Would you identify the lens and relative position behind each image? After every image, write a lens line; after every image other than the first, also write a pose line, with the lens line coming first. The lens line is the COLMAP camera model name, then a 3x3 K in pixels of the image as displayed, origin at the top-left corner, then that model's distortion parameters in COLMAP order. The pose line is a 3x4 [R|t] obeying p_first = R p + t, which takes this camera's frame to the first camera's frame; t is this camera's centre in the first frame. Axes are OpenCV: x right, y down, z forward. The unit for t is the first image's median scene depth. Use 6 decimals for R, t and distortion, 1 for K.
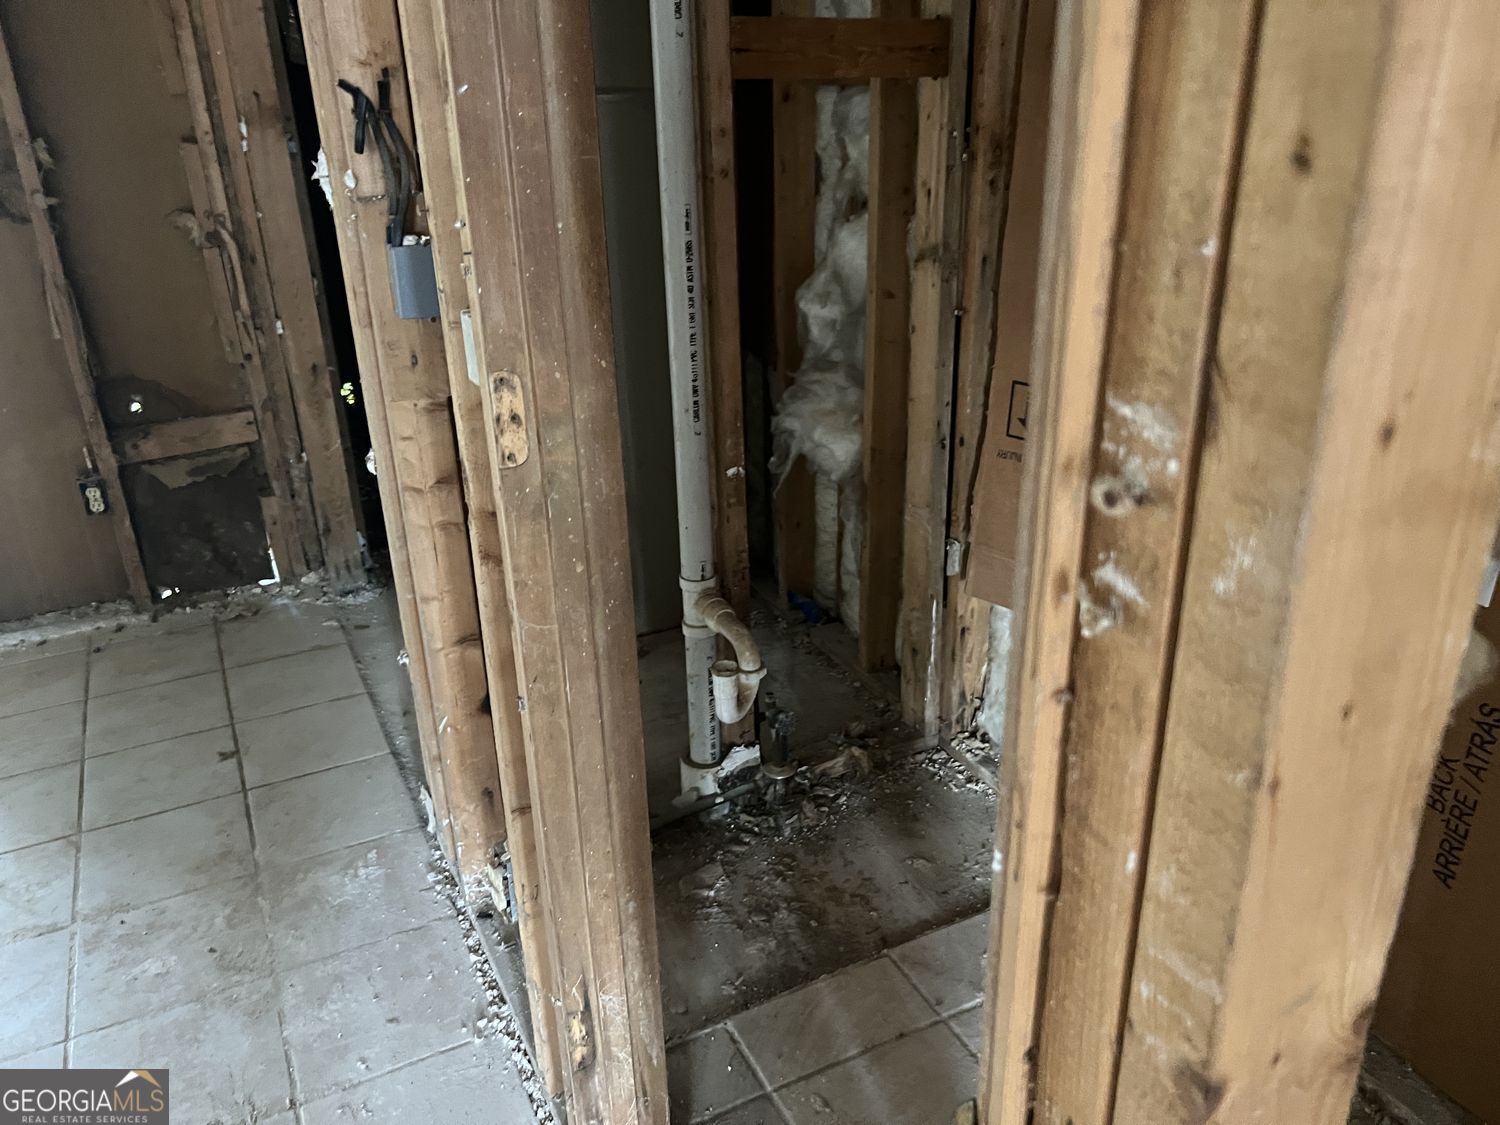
lens RADIAL K [[1148.2, 0, 736.0], [0, 1148.2, 579.5], [0, 0, 1]] dist [0.050538, -0.056316]
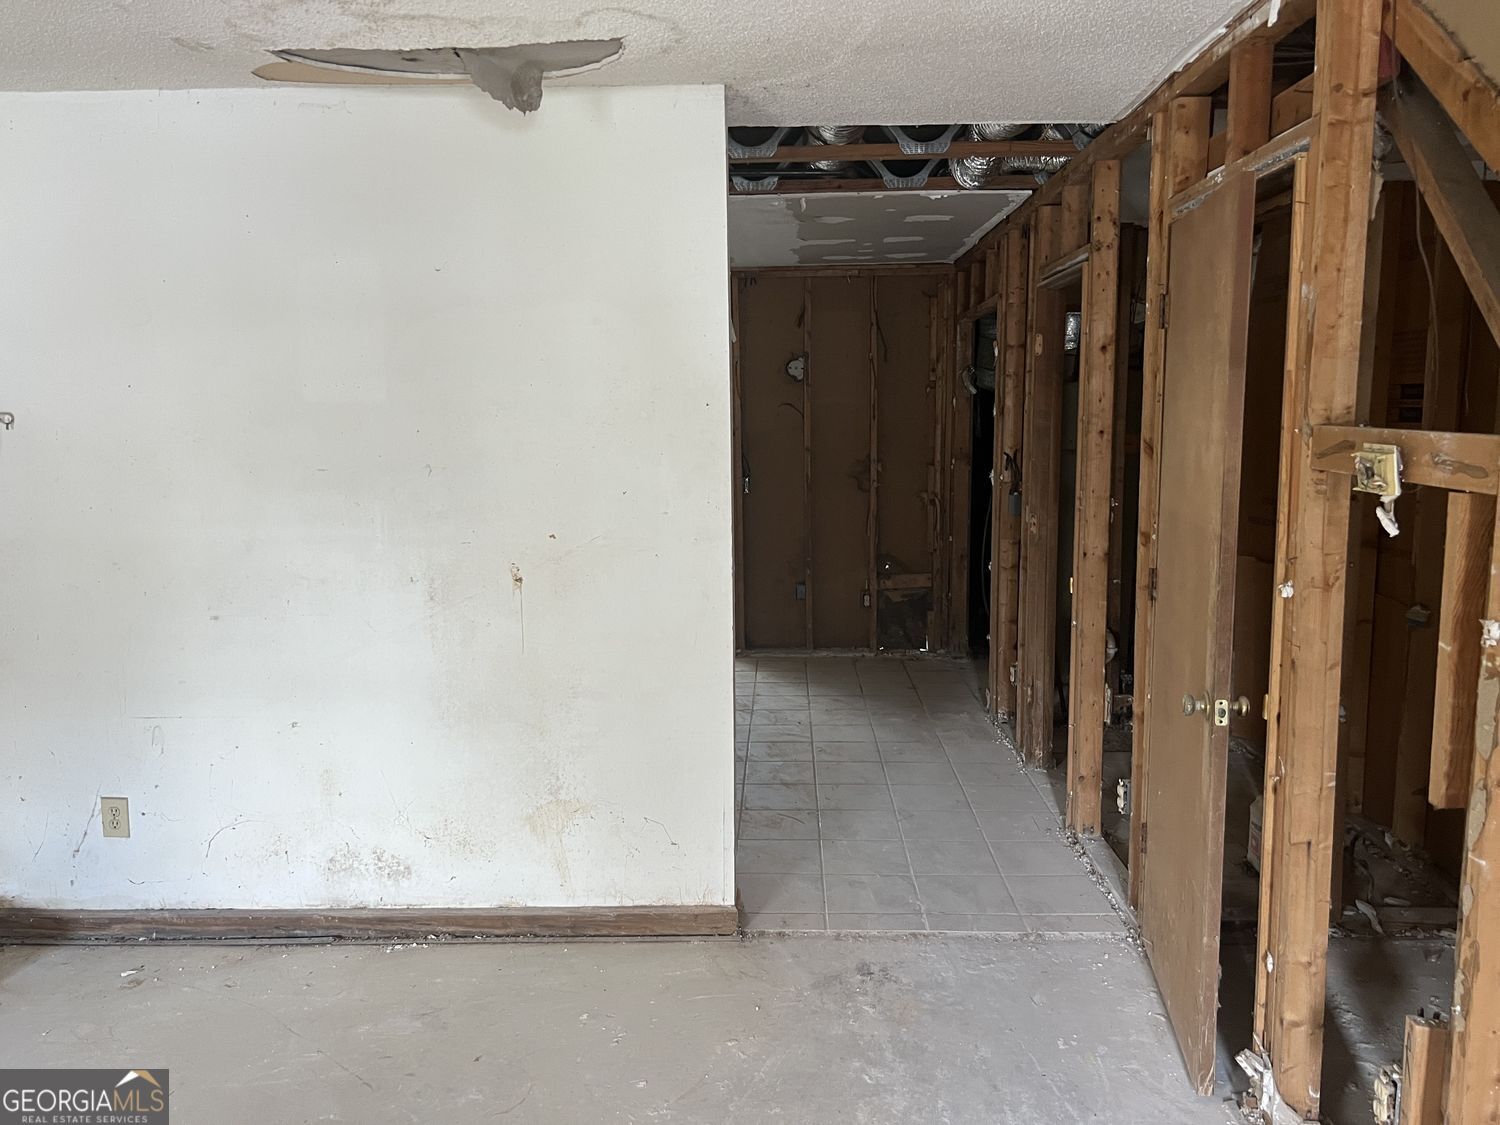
lens RADIAL K [[1133.4, 0, 758.5], [0, 1133.4, 570.6], [0, 0, 1]] dist [0.046405, -0.052980]
pose [[0.889294, 0.083111, -0.449721, 0.523083], [-0.201089, 0.954251, -0.221289, 0.746745], [0.410755, 0.287225, 0.865322, -1.970333]]
